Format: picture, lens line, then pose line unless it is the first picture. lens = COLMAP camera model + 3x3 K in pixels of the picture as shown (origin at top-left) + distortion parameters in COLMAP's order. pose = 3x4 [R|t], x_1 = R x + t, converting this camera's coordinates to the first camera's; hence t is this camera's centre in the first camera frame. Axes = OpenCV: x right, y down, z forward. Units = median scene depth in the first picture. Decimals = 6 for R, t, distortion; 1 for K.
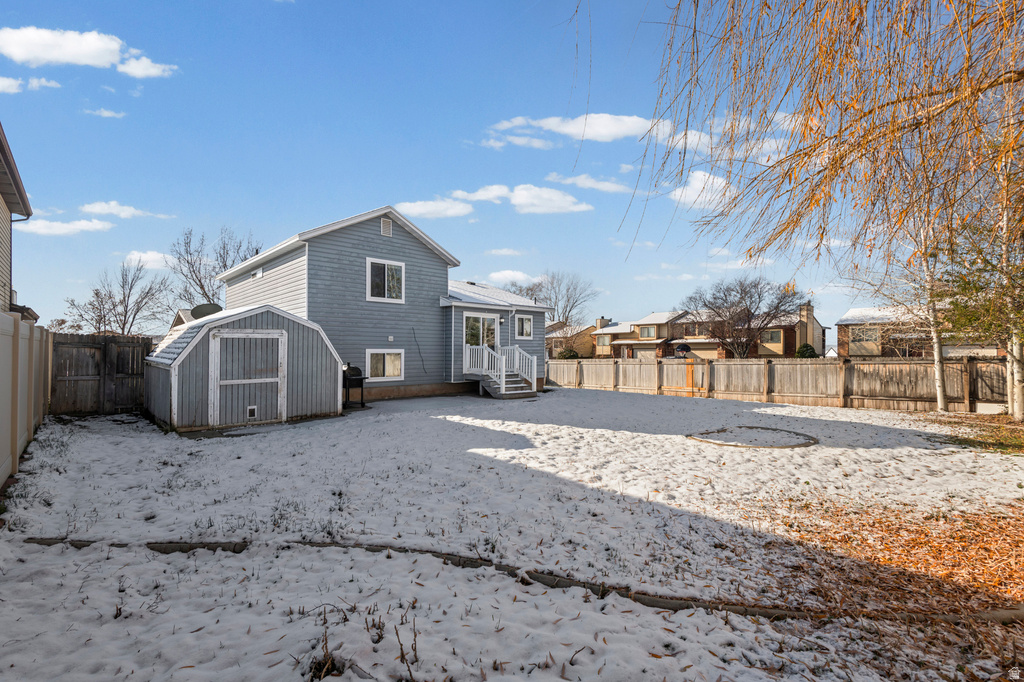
lens RADIAL K [[462.5, 0, 510.8], [0, 462.5, 337.0], [0, 0, 1]] dist [0.027292, -0.010552]
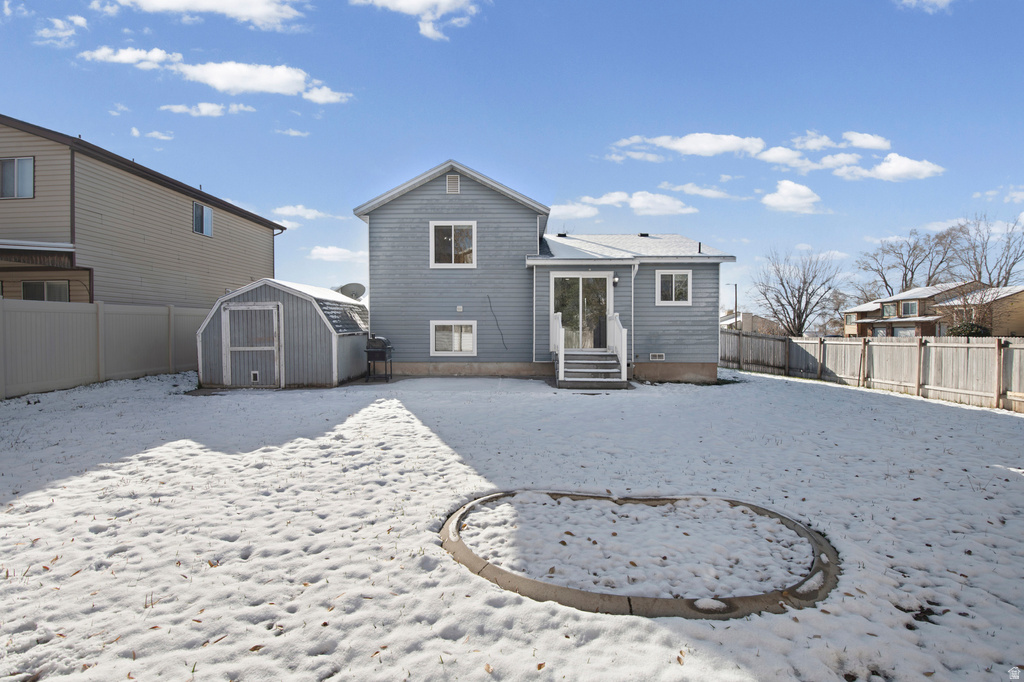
lens RADIAL K [[480.4, 0, 514.5], [0, 480.4, 325.9], [0, 0, 1]] dist [-0.003712, 0.000275]
pose [[0.714771, -0.003719, -0.699349, 0.483354], [0.021949, 0.999613, 0.017118, 0.024322], [0.699014, -0.027585, 0.714576, 0.433492]]
